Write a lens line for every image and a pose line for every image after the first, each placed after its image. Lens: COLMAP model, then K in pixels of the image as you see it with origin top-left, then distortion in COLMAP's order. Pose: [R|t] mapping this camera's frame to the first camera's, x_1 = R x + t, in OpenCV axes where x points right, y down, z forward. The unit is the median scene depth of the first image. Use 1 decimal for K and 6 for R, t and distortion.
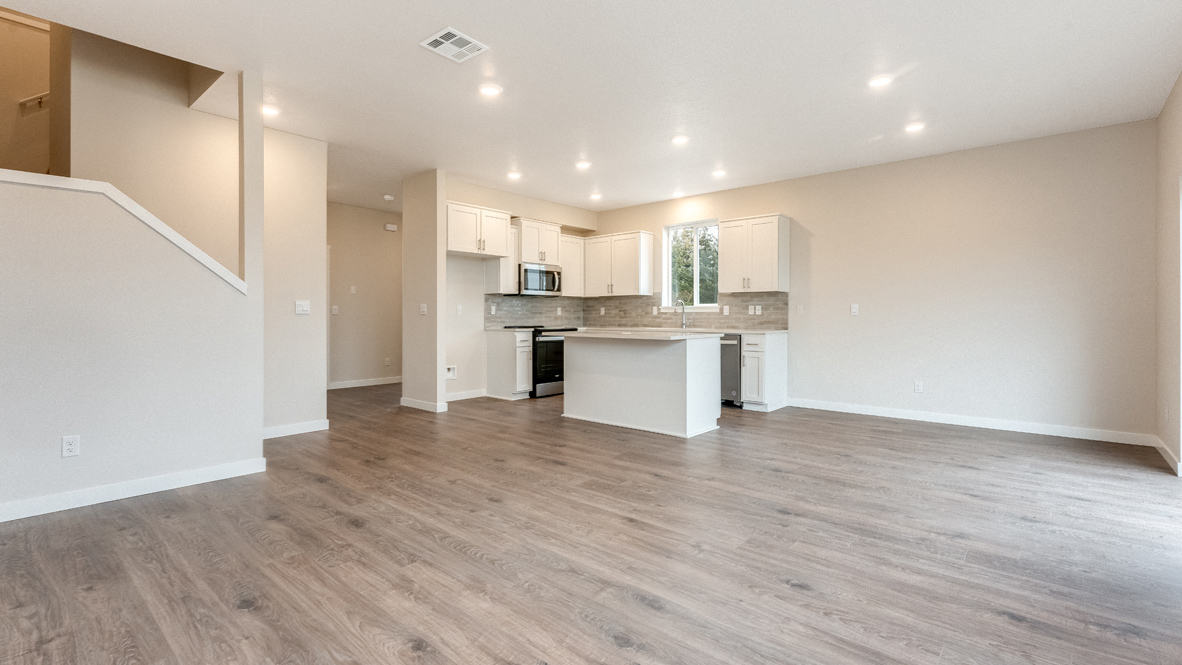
lens RADIAL K [[535.4, 0, 586.1], [0, 535.4, 316.5], [0, 0, 1]] dist [-0.002957, -0.000369]
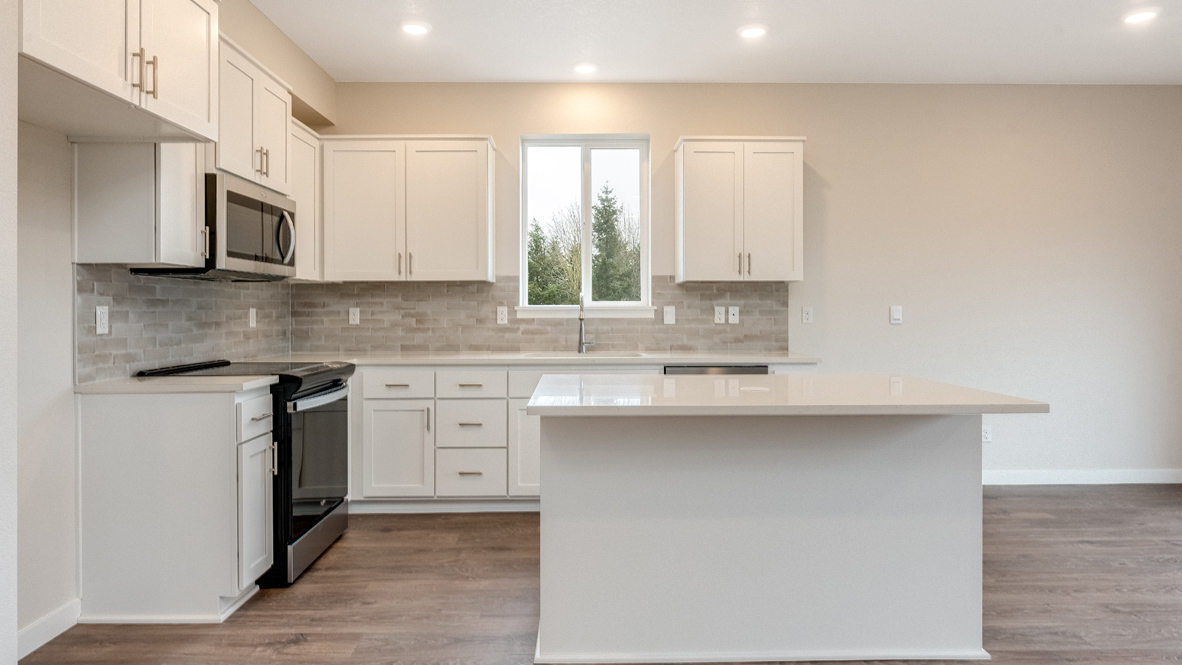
lens RADIAL K [[688.4, 0, 588.8], [0, 688.4, 309.3], [0, 0, 1]] dist [0.004105, -0.000628]
pose [[0.736861, -0.002208, 0.676040, -0.274834], [0.004293, 0.999990, -0.001413, -0.018838], [-0.676030, 0.003943, 0.736863, 0.637421]]
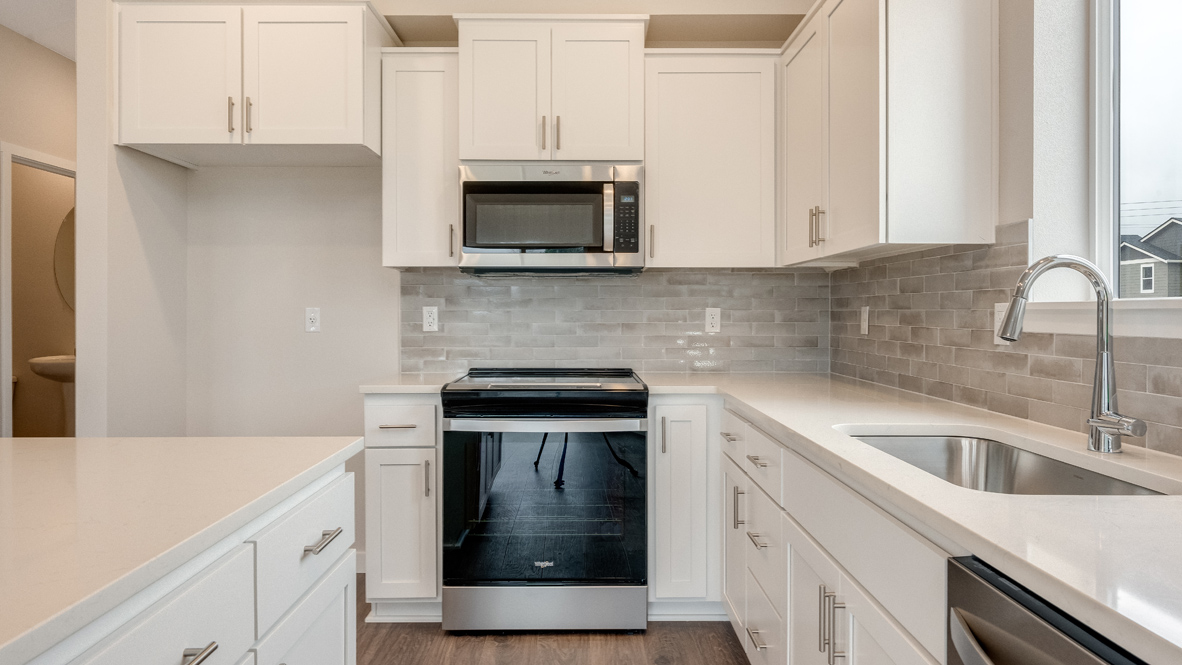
lens RADIAL K [[749.2, 0, 588.5], [0, 749.2, 312.3], [0, 0, 1]] dist [0.003551, -0.000801]
pose [[0.668484, -0.001140, -0.743725, 0.283743], [-0.000493, 0.999998, -0.001976, -0.017727], [0.743726, 0.001688, 0.668482, 0.896515]]
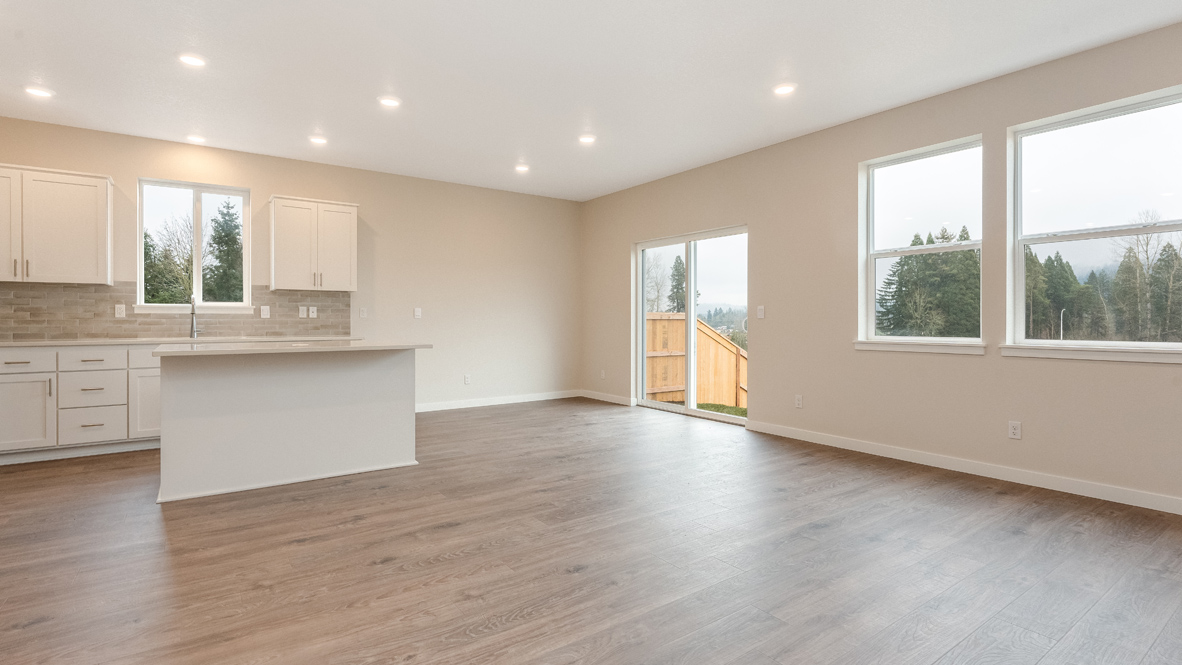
lens RADIAL K [[559.2, 0, 590.4], [0, 559.2, 322.3], [0, 0, 1]] dist [-0.005452, 0.001600]
pose [[0.226566, -0.006774, 0.973972, -0.466771], [0.001203, 0.999977, 0.006675, -0.001668], [-0.973995, -0.000341, 0.226569, 0.410927]]
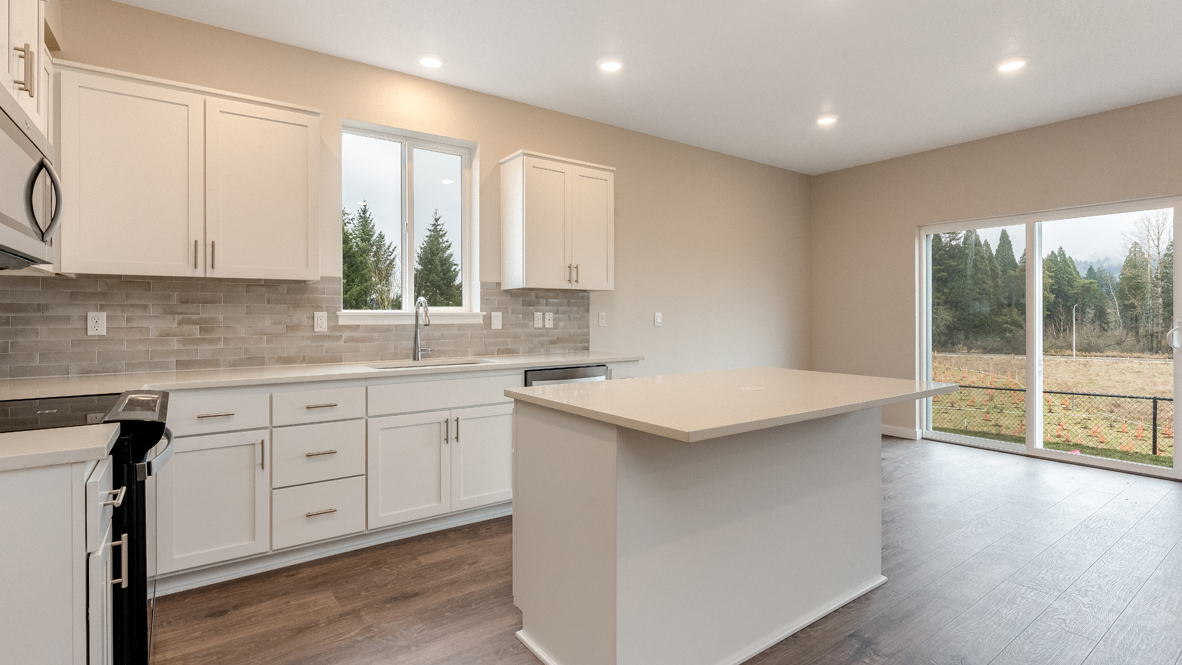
lens RADIAL K [[559.2, 0, 591.0], [0, 559.2, 312.6], [0, 0, 1]] dist [-0.005452, 0.001600]
pose [[0.216896, 0.001874, 0.976193, -0.297592], [0.002801, 0.999993, -0.002542, -0.019986], [-0.976191, 0.003286, 0.216889, 0.888287]]
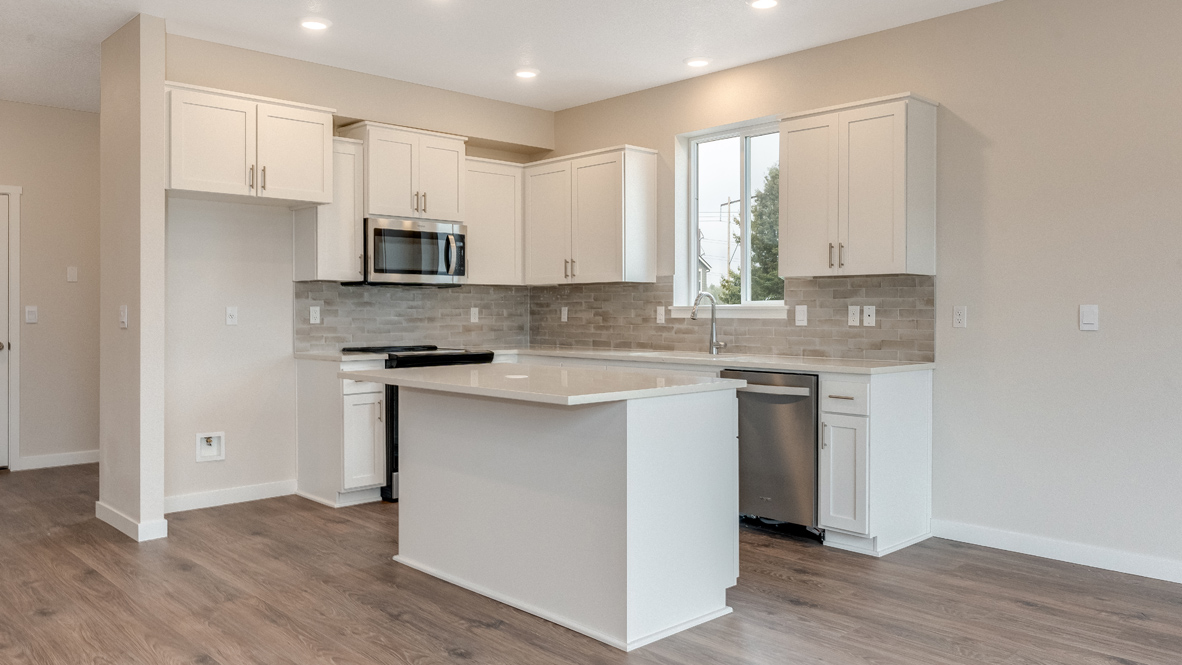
lens RADIAL K [[886.8, 0, 588.6], [0, 886.8, 309.6], [0, 0, 1]] dist [0.002894, -0.002816]
pose [[0.996097, -0.001565, -0.088252, 0.167788], [0.001439, 0.999998, -0.001491, -0.017889], [0.088254, 0.001358, 0.996097, 0.265763]]
